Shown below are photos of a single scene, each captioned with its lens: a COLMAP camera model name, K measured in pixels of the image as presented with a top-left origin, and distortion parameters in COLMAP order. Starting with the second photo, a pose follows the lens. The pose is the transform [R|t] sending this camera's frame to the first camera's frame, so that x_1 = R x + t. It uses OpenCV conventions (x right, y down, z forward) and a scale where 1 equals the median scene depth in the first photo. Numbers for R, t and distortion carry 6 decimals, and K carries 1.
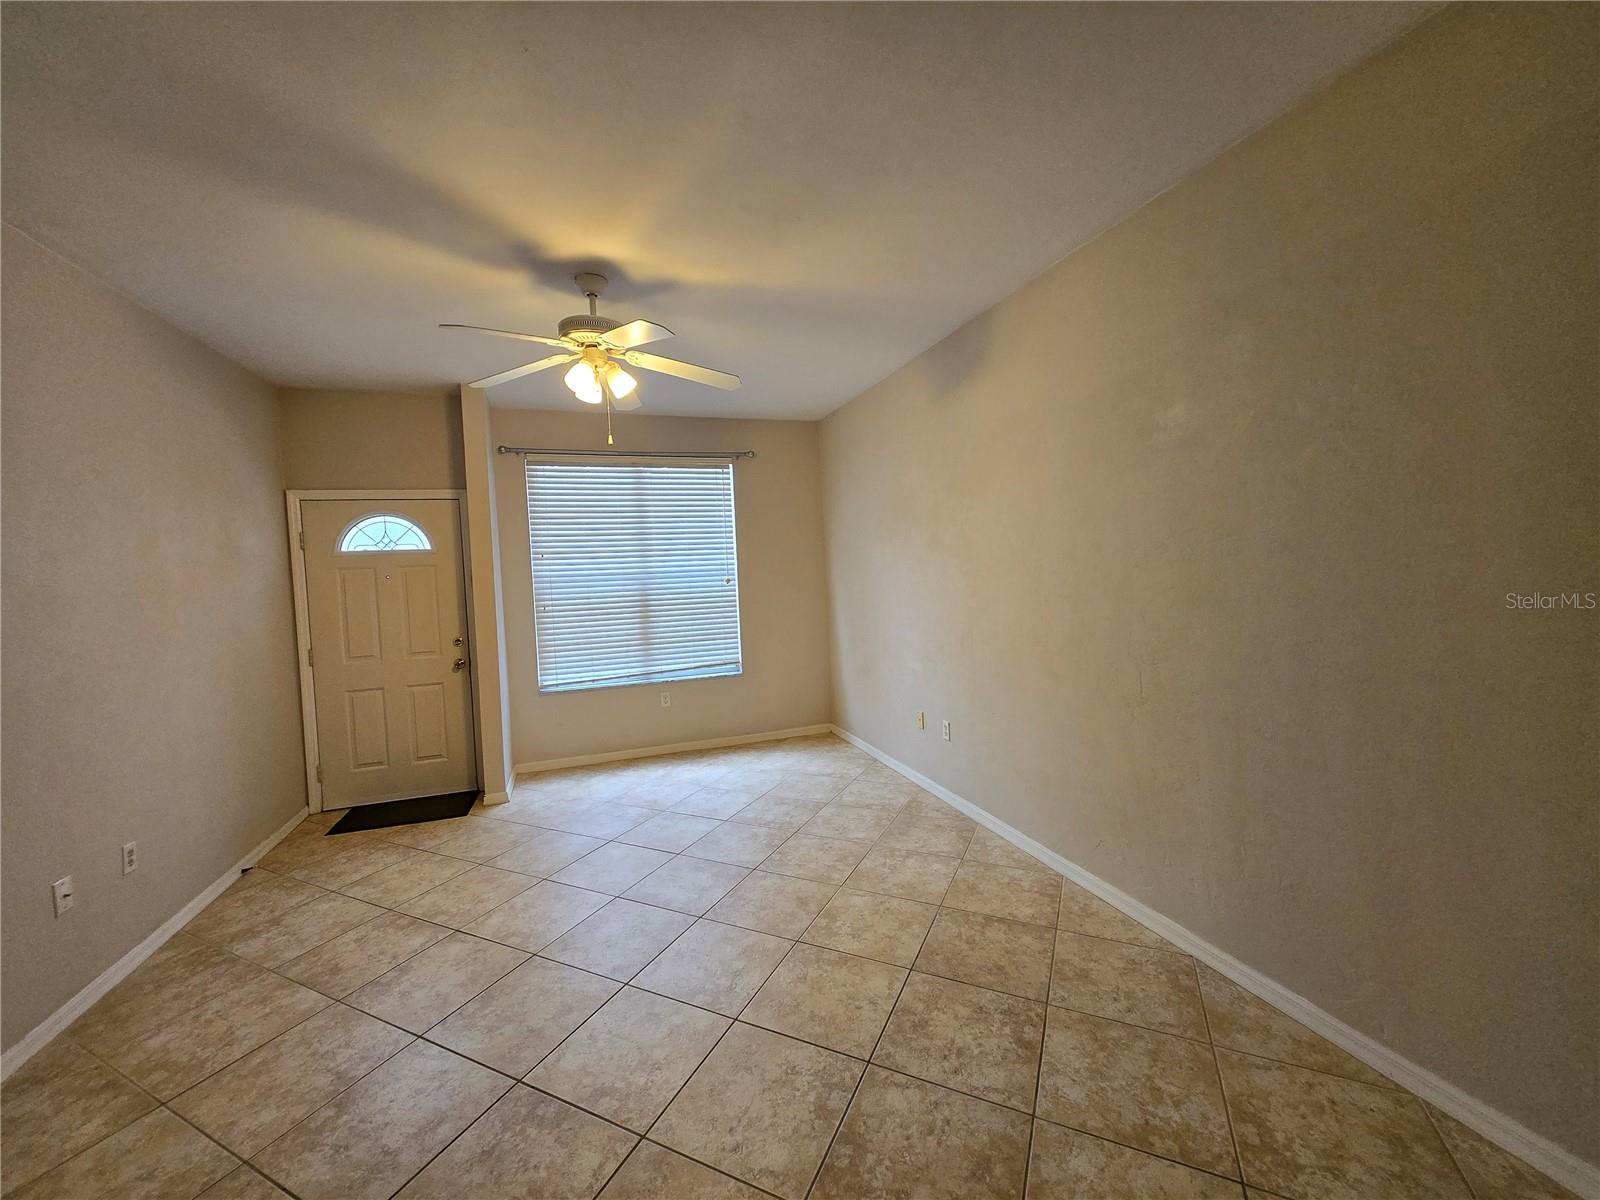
lens RADIAL K [[625.3, 0, 799.8], [0, 625.3, 594.3], [0, 0, 1]] dist [0.006522, -0.003080]
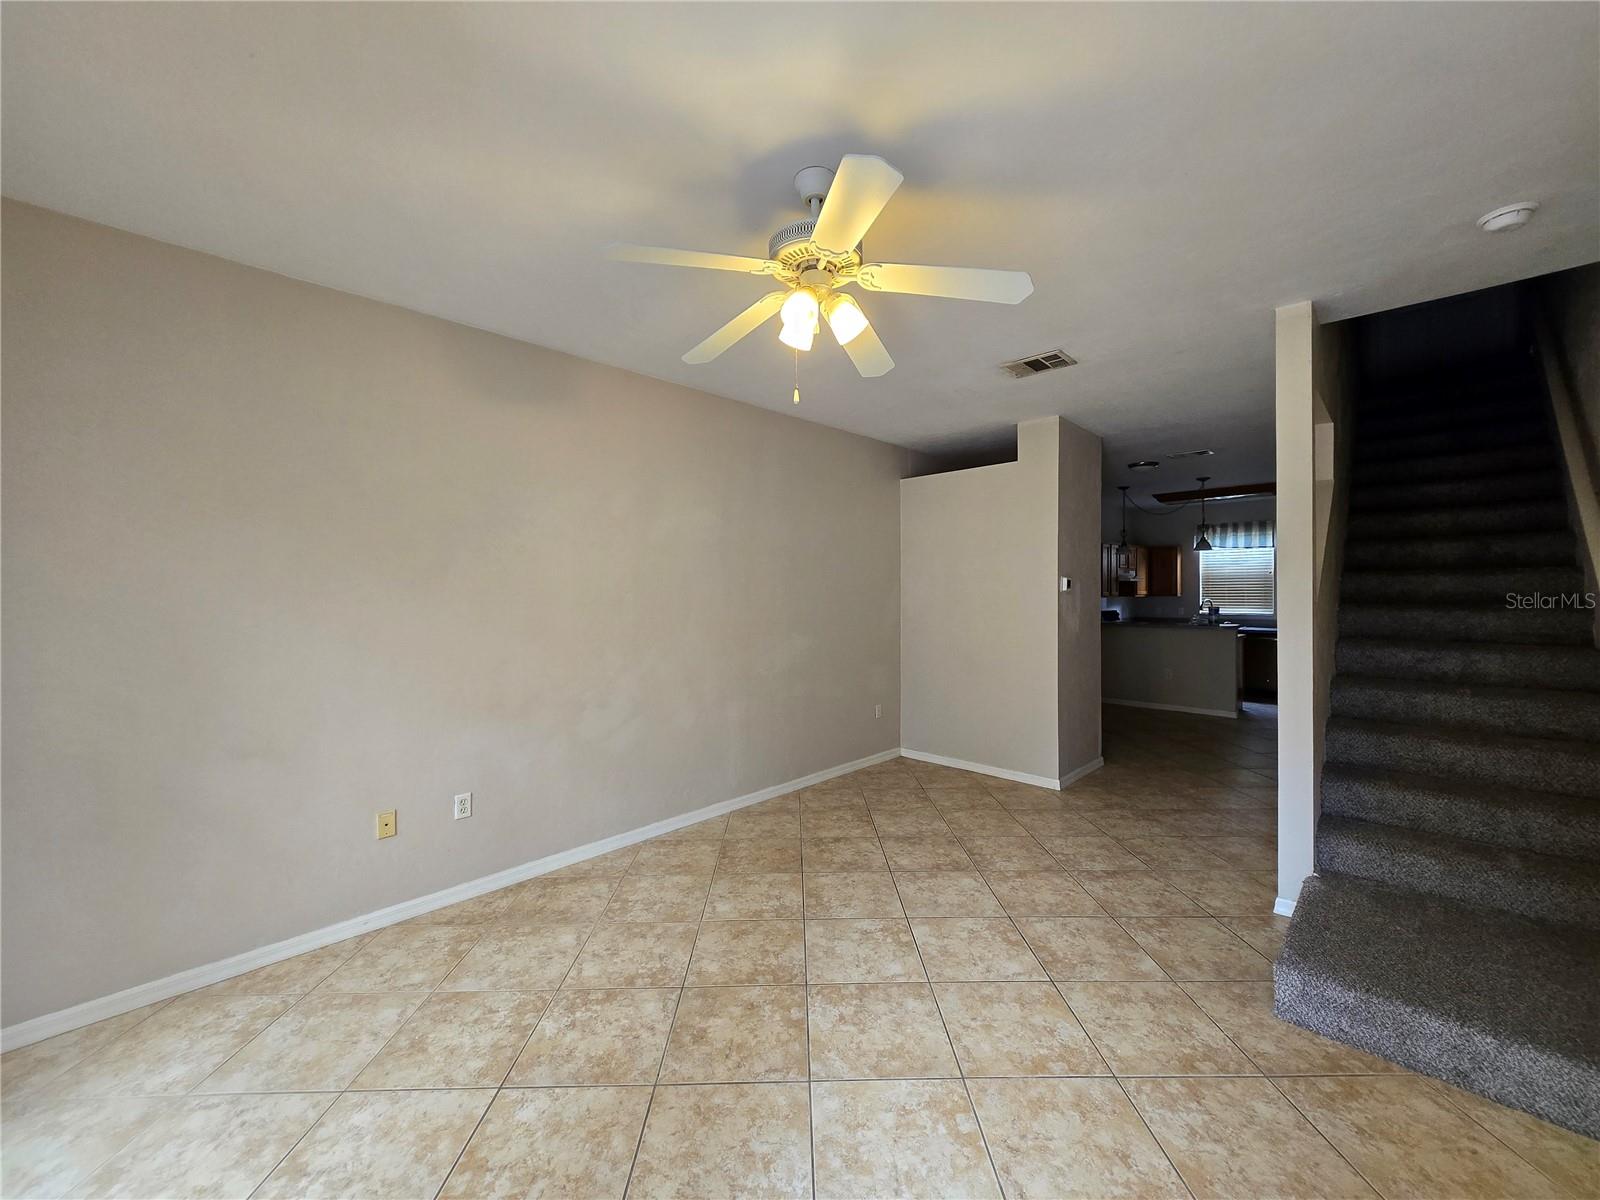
lens RADIAL K [[625.3, 0, 793.6], [0, 625.3, 588.3], [0, 0, 1]] dist [0.006522, -0.003080]
pose [[-0.435047, 0.045380, 0.899264, -0.724099], [0.065094, 0.997701, -0.018856, -0.018469], [-0.898052, 0.050334, -0.437001, 1.026112]]
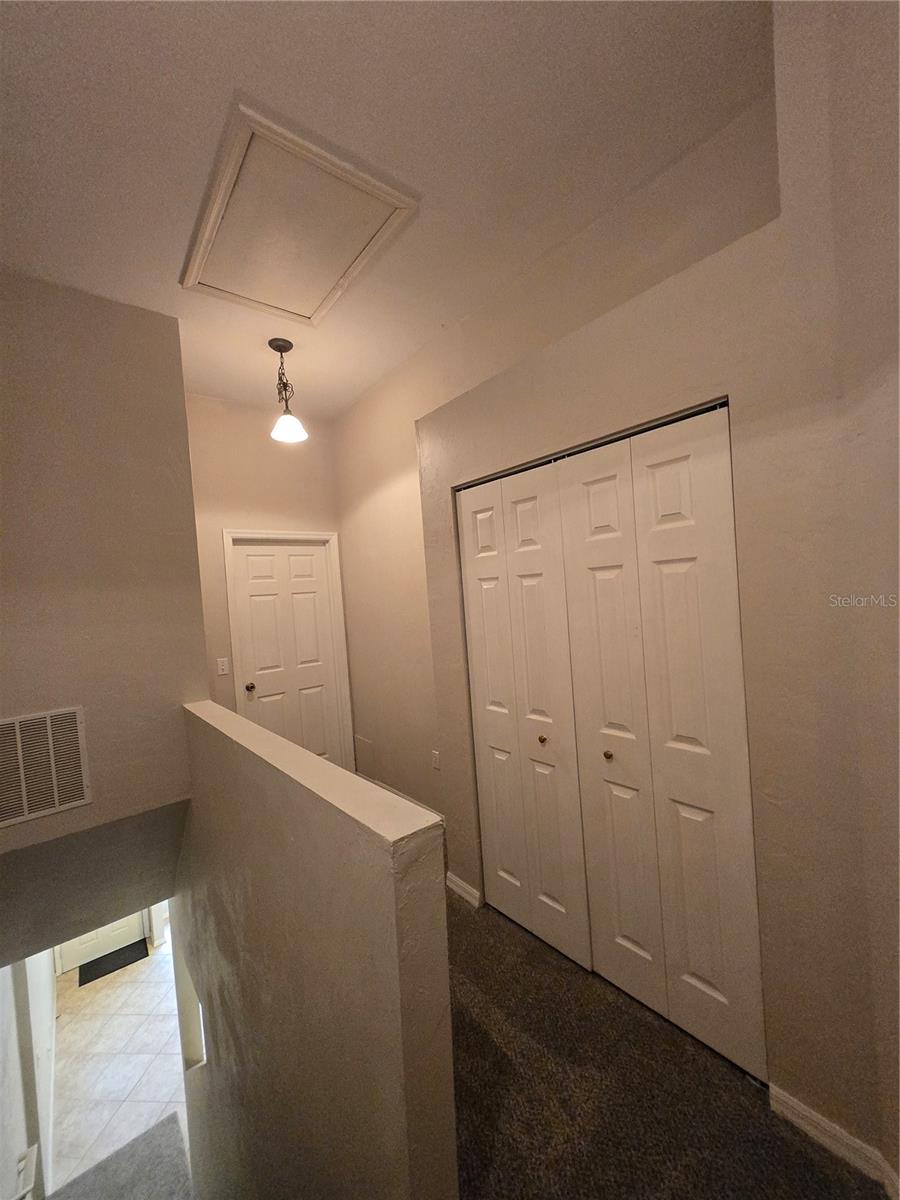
lens RADIAL K [[469.0, 0, 455.5], [0, 469.0, 601.2], [0, 0, 1]] dist [0.006522, -0.003080]
pose [[0.935661, -0.030215, 0.351604, -0.084373], [0.046288, 0.998228, -0.037398, -0.847027], [-0.349851, 0.051267, 0.935402, -1.063990]]
